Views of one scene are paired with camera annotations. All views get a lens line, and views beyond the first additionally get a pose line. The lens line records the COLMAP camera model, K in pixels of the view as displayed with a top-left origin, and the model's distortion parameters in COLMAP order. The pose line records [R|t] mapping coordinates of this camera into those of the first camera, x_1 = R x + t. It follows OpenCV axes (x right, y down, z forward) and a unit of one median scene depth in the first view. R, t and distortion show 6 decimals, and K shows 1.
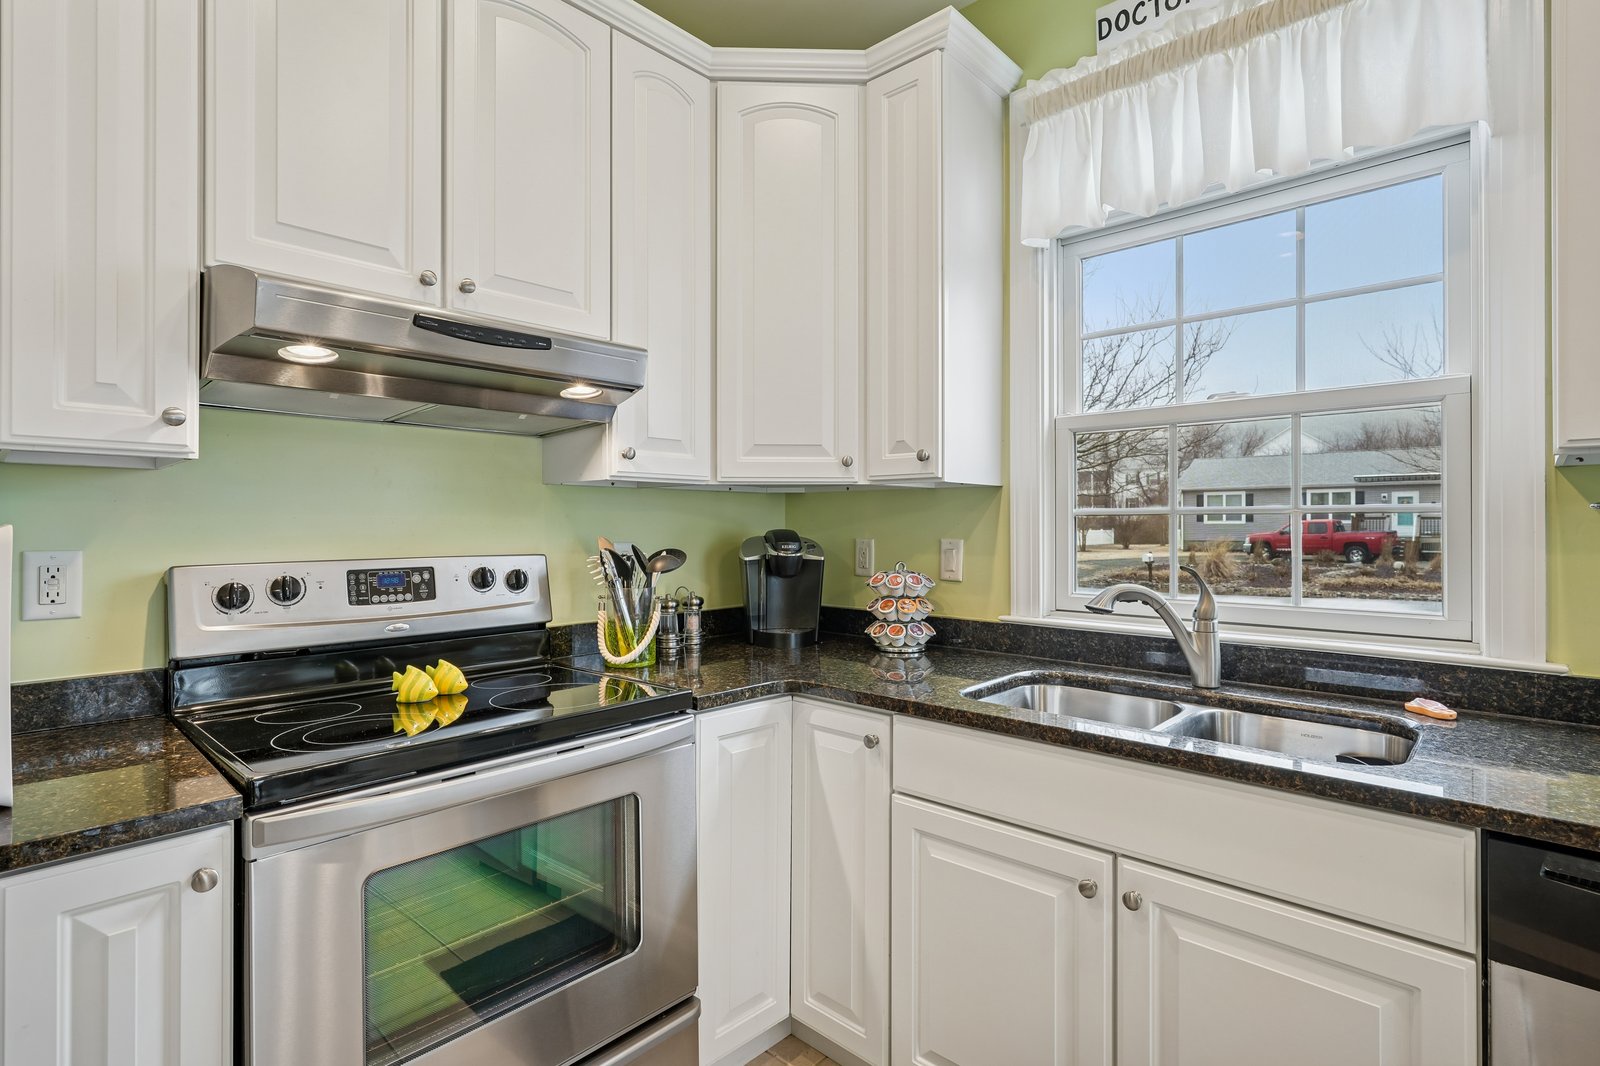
lens RADIAL K [[773.5, 0, 800.4], [0, 773.5, 521.1], [0, 0, 1]] dist [-0.000891, 0.000639]
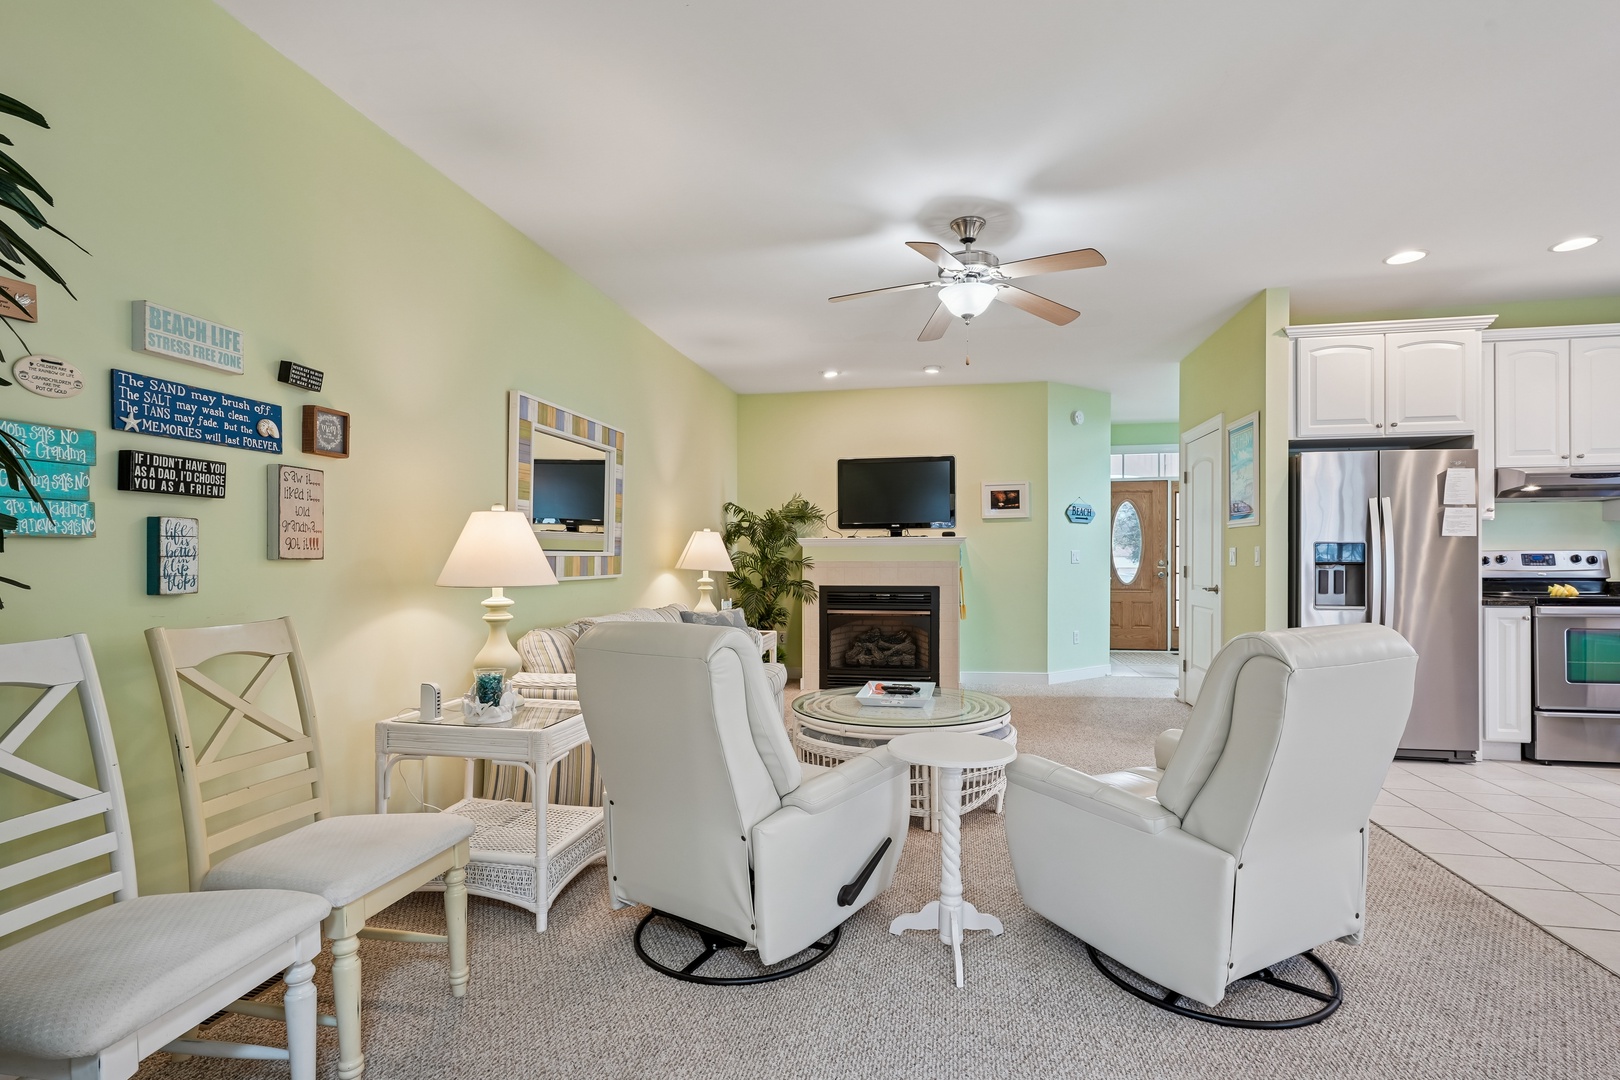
lens RADIAL K [[778.8, 0, 809.8], [0, 778.8, 553.5], [0, 0, 1]] dist [-0.010926, 0.007923]
pose [[0.538884, -0.003557, -0.842373, 0.382349], [0.005481, 0.999985, -0.000717, 0.042396], [0.842362, -0.004230, 0.538895, -2.465178]]
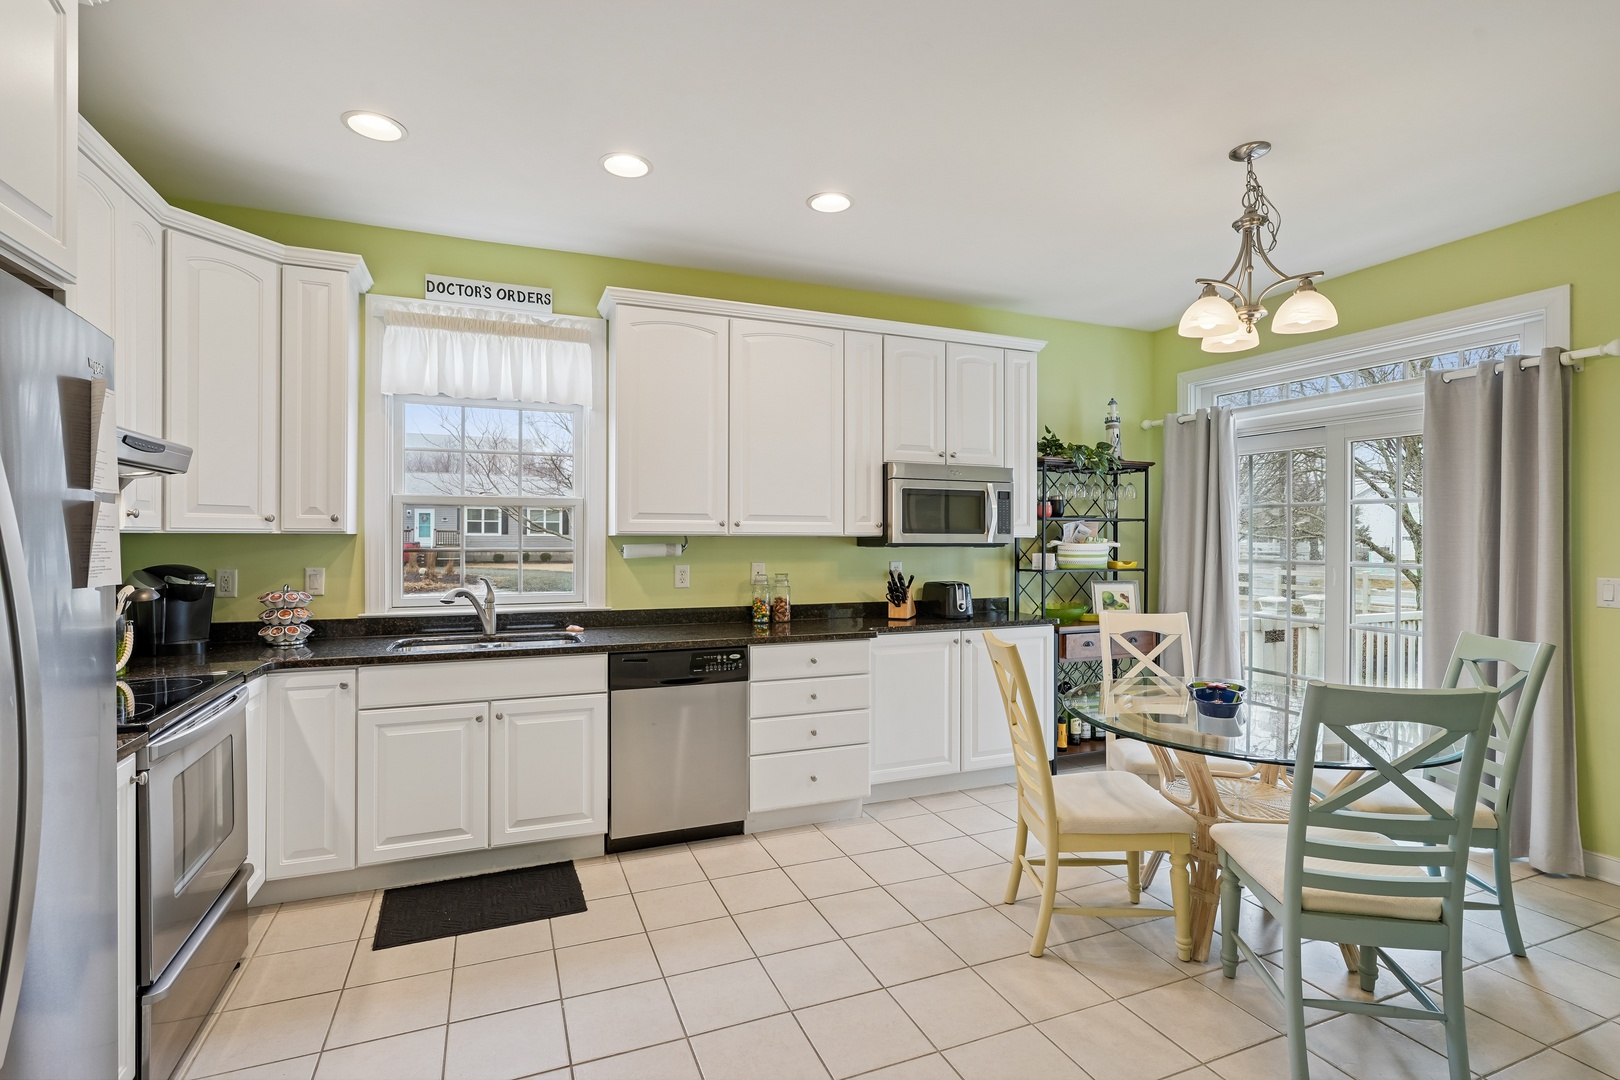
lens RADIAL K [[782.5, 0, 812.0], [0, 782.5, 535.0], [0, 0, 1]] dist [-0.010259, 0.006641]
pose [[0.413946, 0.003301, 0.910295, -0.929234], [-0.009324, 0.999956, 0.000613, -0.059511], [-0.910254, -0.008741, 0.413959, -0.602545]]
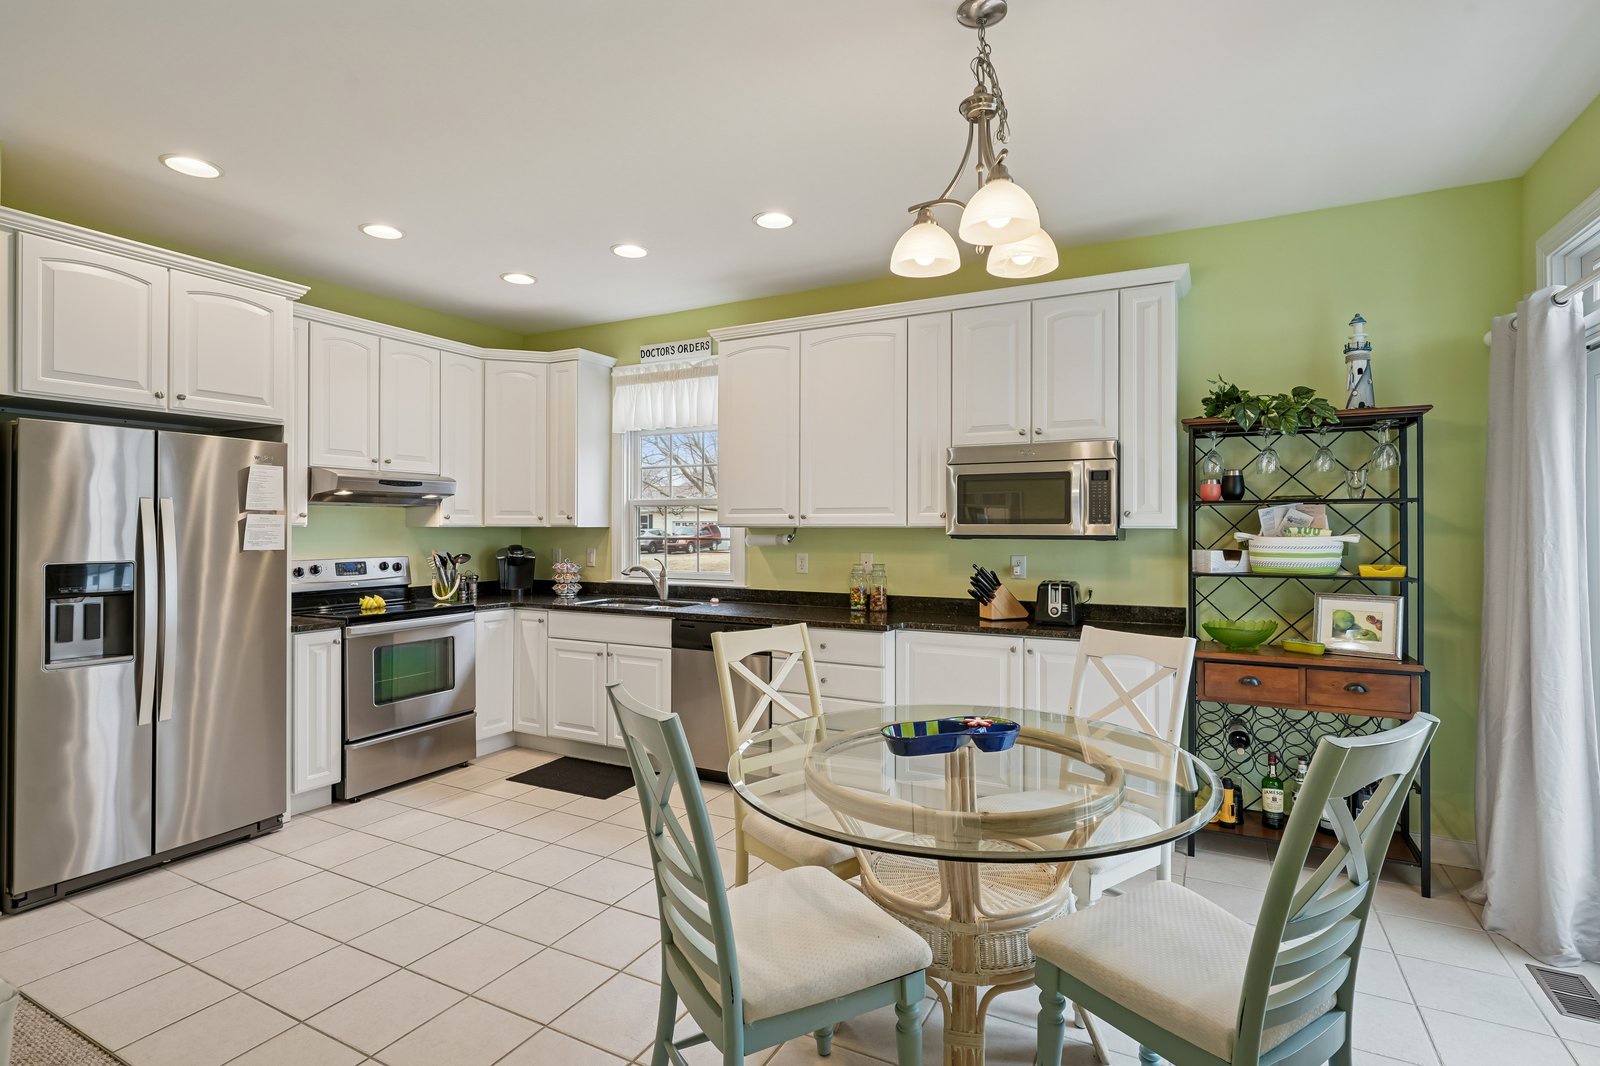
lens RADIAL K [[772.9, 0, 802.0], [0, 772.9, 528.0], [0, 0, 1]] dist [-0.010259, 0.006641]
pose [[0.964511, 0.001229, 0.264038, 0.227948], [-0.002758, 0.999982, 0.005421, -0.064517], [-0.264027, -0.005957, 0.964497, -1.702121]]
